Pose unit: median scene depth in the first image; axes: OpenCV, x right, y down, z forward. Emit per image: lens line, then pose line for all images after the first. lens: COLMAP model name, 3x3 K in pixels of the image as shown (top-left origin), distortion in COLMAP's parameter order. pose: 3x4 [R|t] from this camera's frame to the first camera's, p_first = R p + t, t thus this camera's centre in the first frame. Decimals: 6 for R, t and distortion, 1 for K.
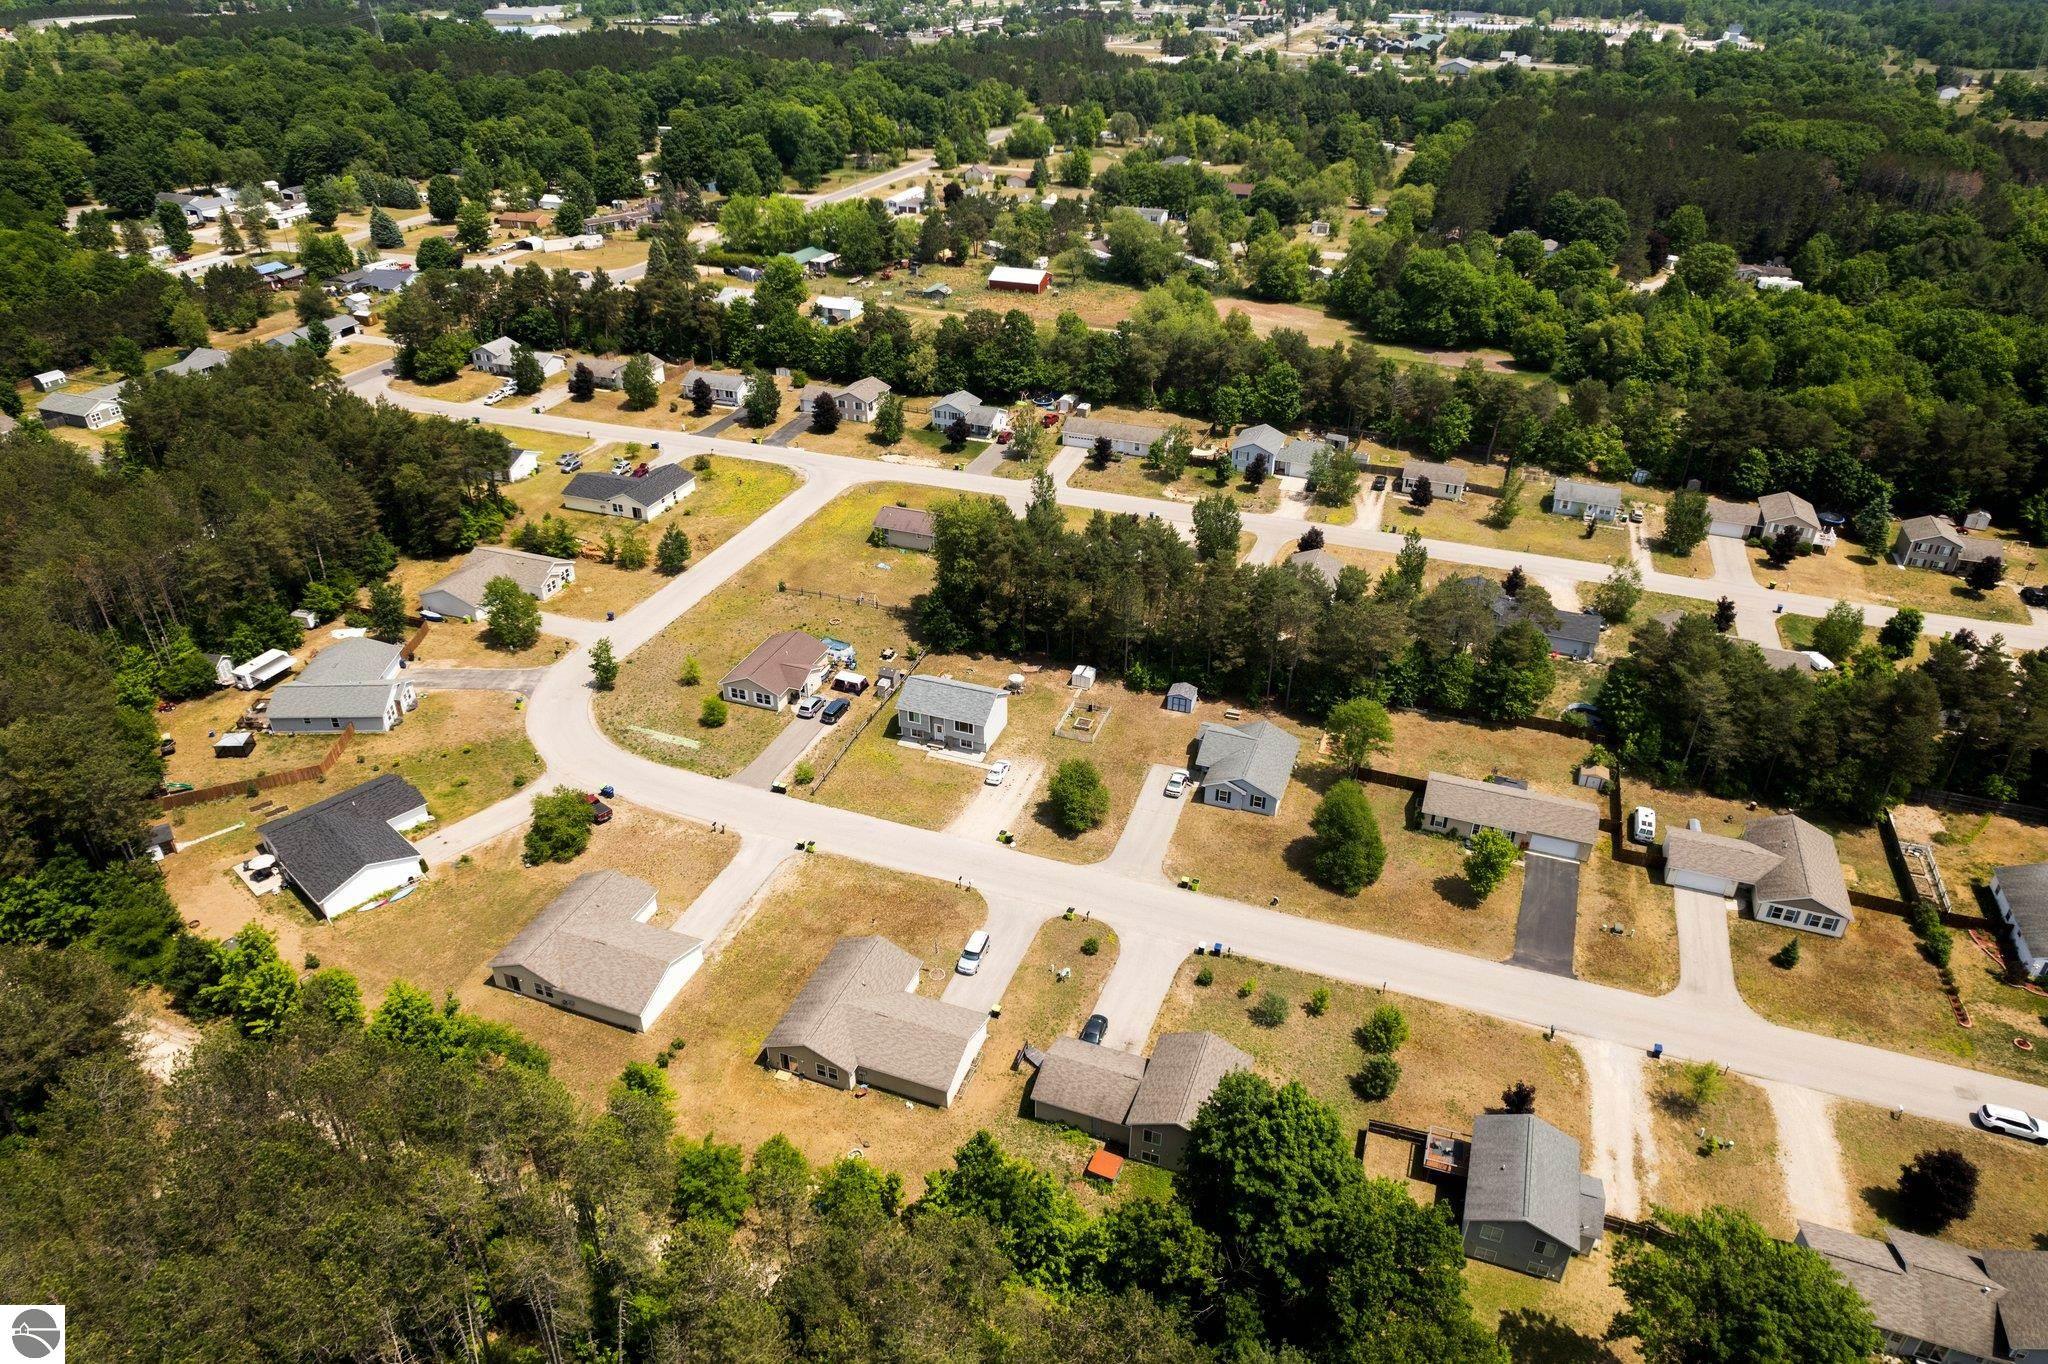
lens RADIAL K [[1301.5, 0, 1024.0], [0, 1301.5, 682.0], [0, 0, 1]] dist [-0.058376, -0.000202]
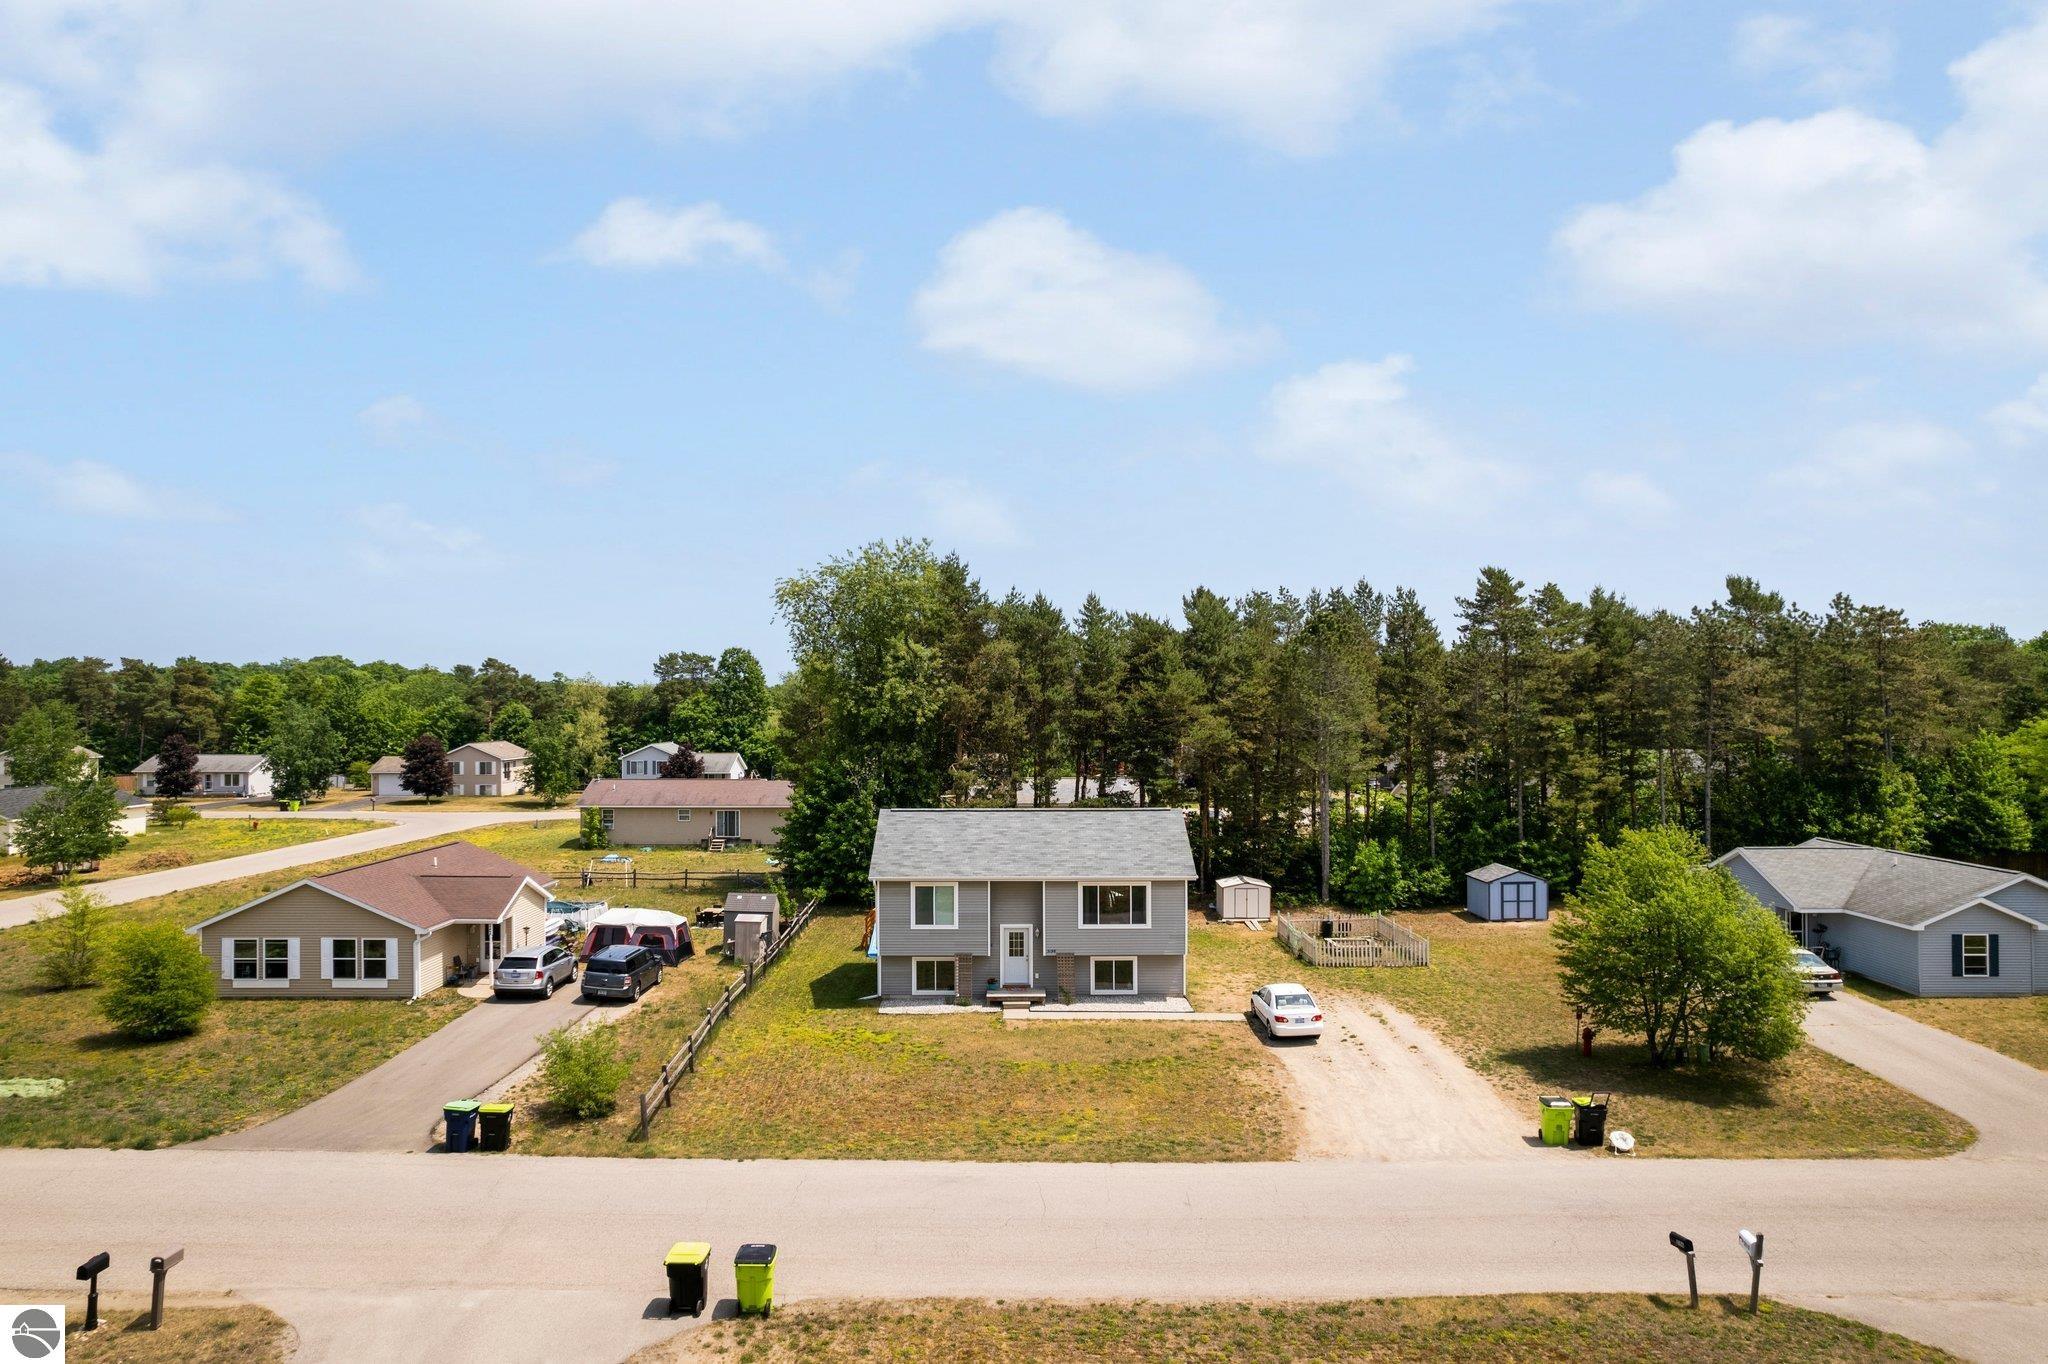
lens RADIAL K [[1307.5, 0, 1027.5], [0, 1307.5, 705.3], [0, 0, 1]] dist [-0.076523, 0.061215]
pose [[0.936013, -0.004376, 0.351938, -0.163361], [0.182526, 0.860993, -0.474738, 0.128329], [-0.300938, 0.508599, 0.806699, 0.703031]]
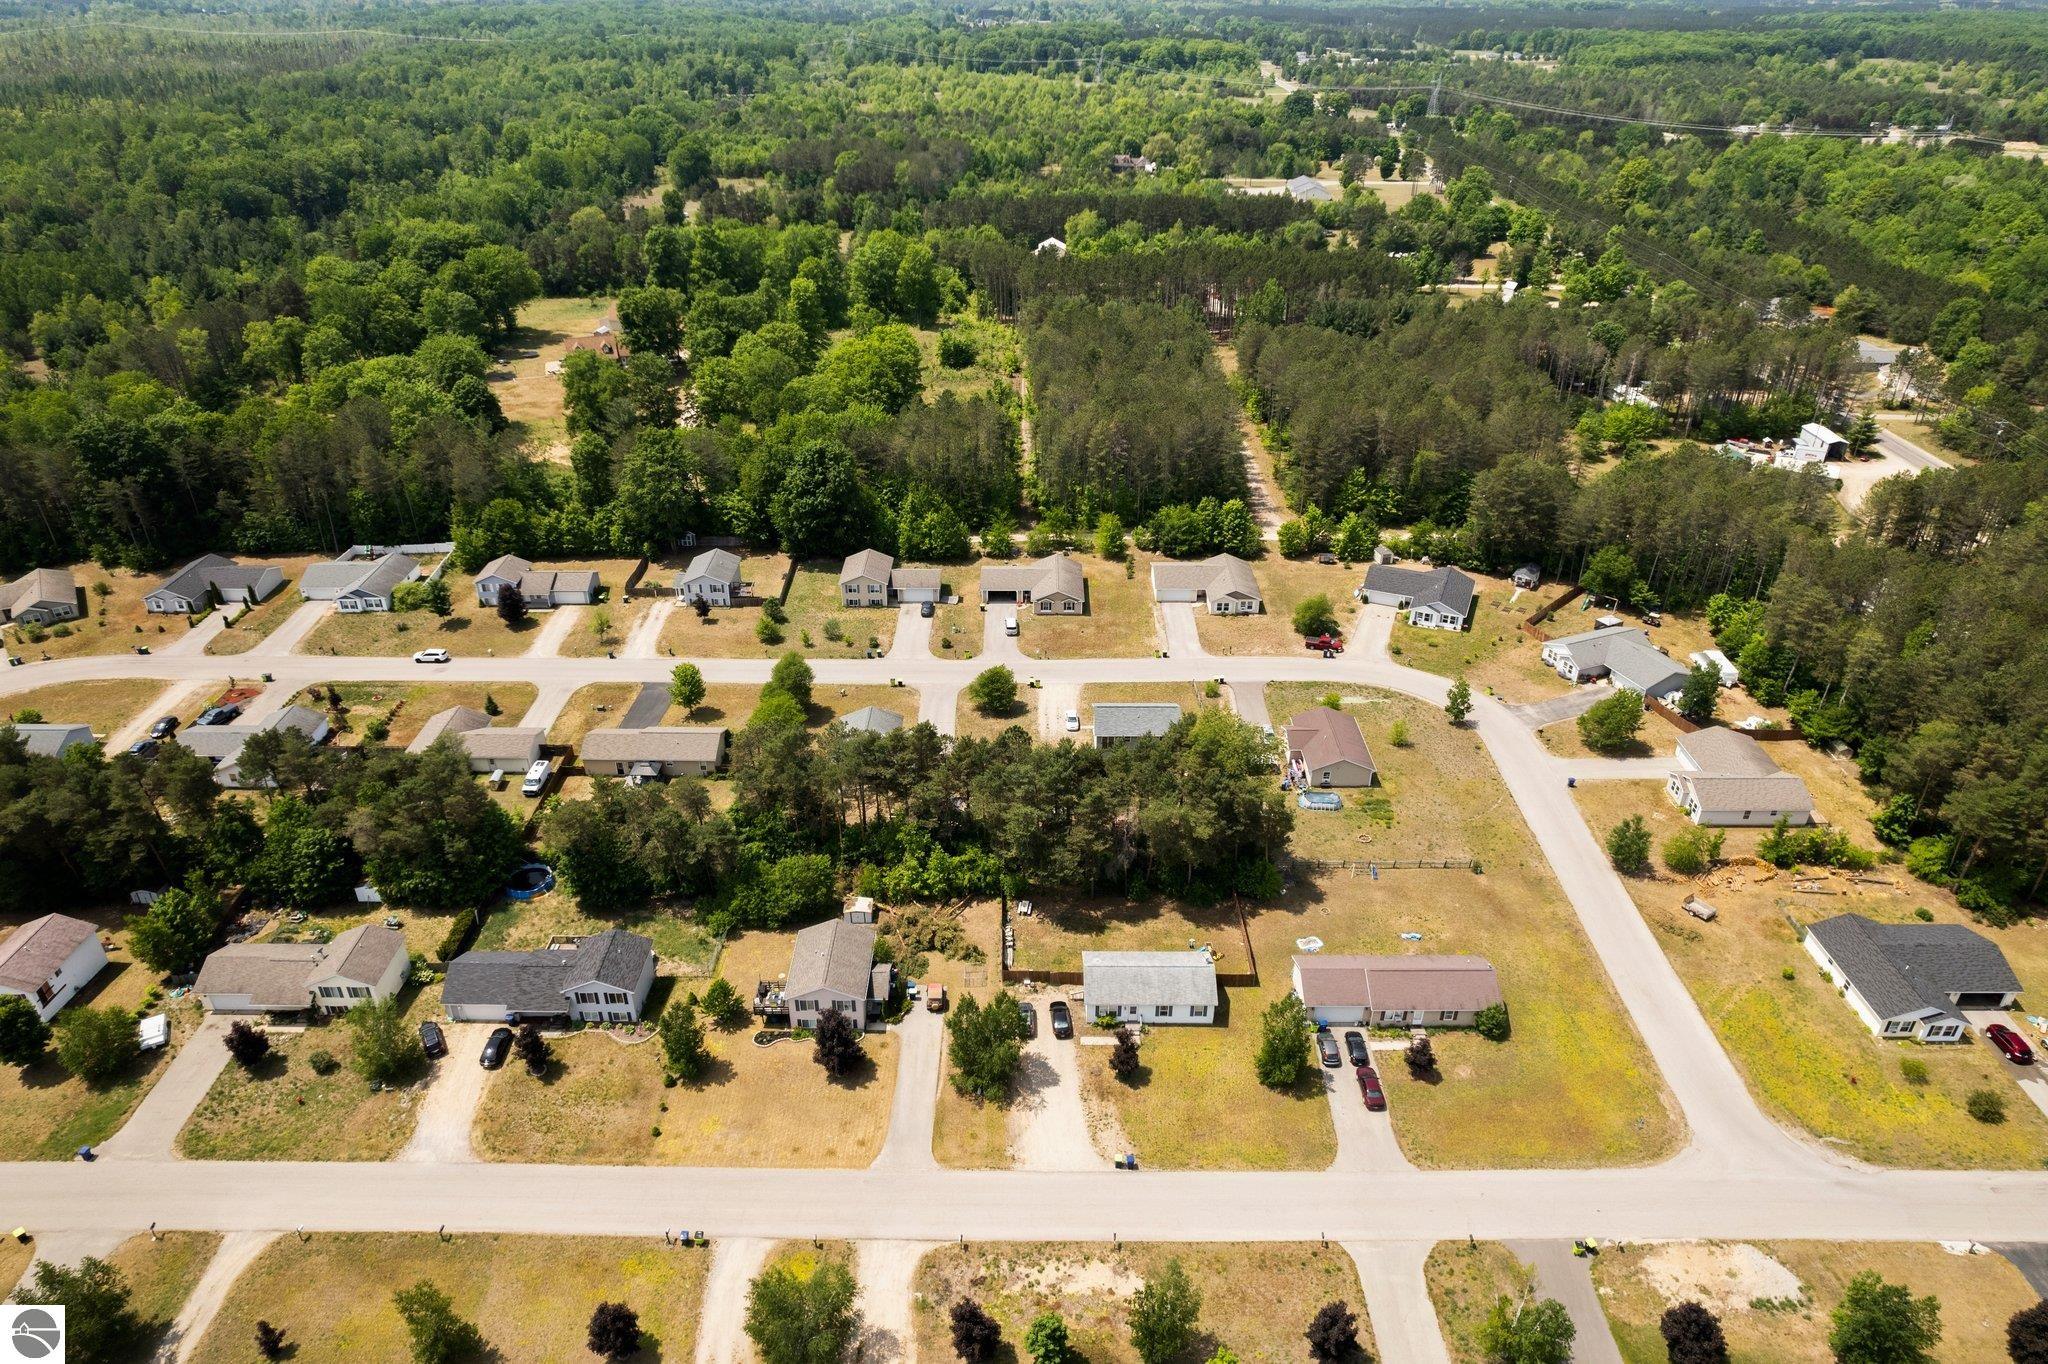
lens RADIAL K [[1307.5, 0, 1027.5], [0, 1307.5, 705.3], [0, 0, 1]] dist [-0.076523, 0.061215]
pose [[-0.942047, 0.157671, -0.296119, 0.352244], [-0.179594, 0.508522, 0.842111, -0.894236], [0.283360, 0.846490, -0.450735, 1.430655]]
